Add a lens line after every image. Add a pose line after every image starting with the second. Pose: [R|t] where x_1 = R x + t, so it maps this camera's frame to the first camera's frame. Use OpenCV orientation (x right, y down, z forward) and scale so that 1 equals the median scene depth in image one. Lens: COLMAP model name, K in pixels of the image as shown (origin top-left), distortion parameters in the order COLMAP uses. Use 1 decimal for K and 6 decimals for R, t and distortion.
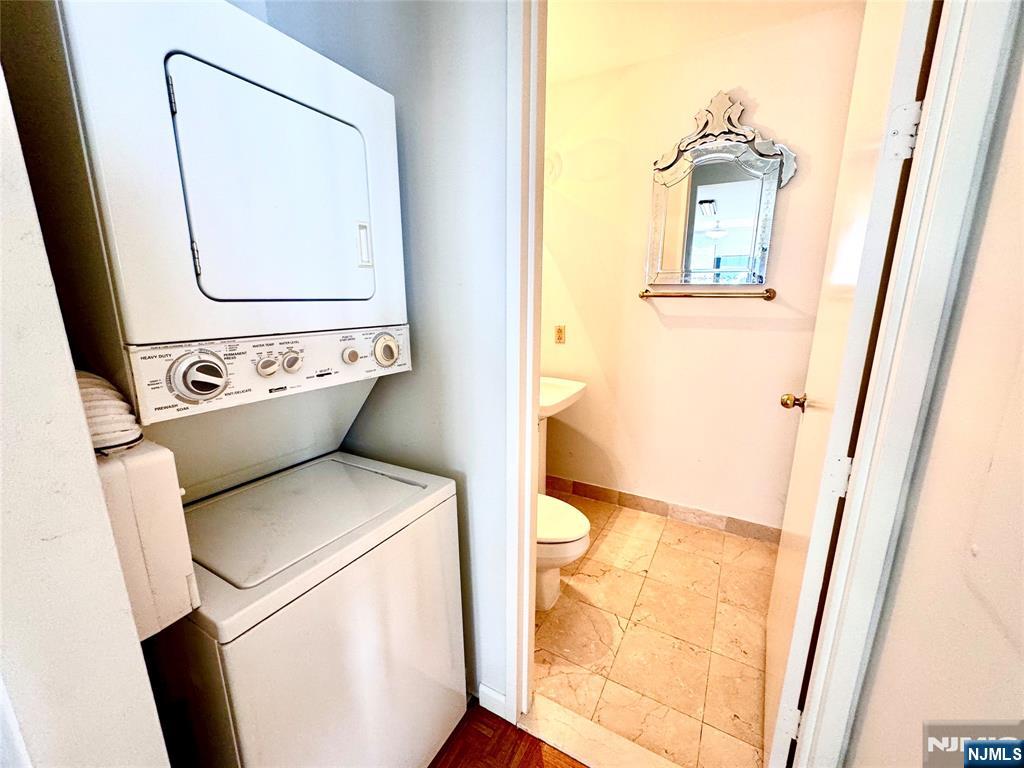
lens RADIAL K [[410.1, 0, 513.8], [0, 410.1, 383.6], [0, 0, 1]] dist [-0.002198, -0.000753]
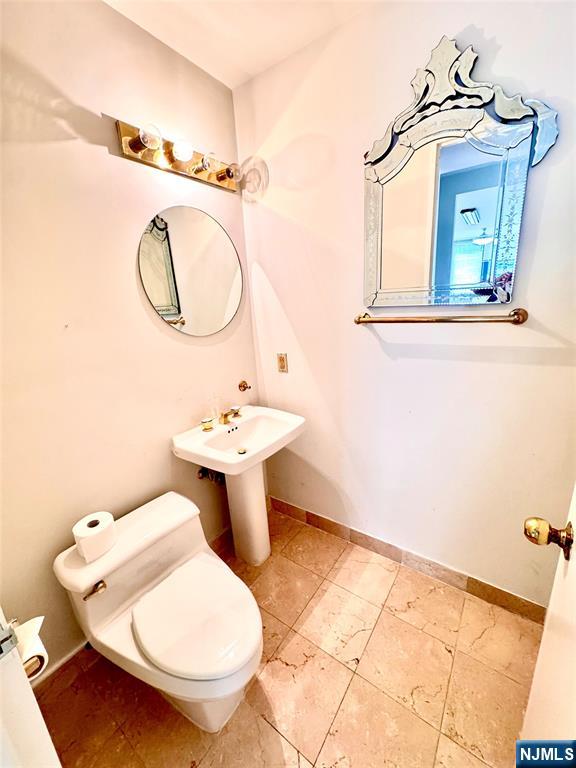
lens RADIAL K [[307.6, 0, 291.9], [0, 307.6, 381.3], [0, 0, 1]] dist [-0.002198, -0.000753]
pose [[0.993123, -0.024895, -0.114394, 0.271708], [0.029788, 0.998704, 0.041268, -0.134026], [0.113218, -0.044392, 0.992578, 0.387884]]
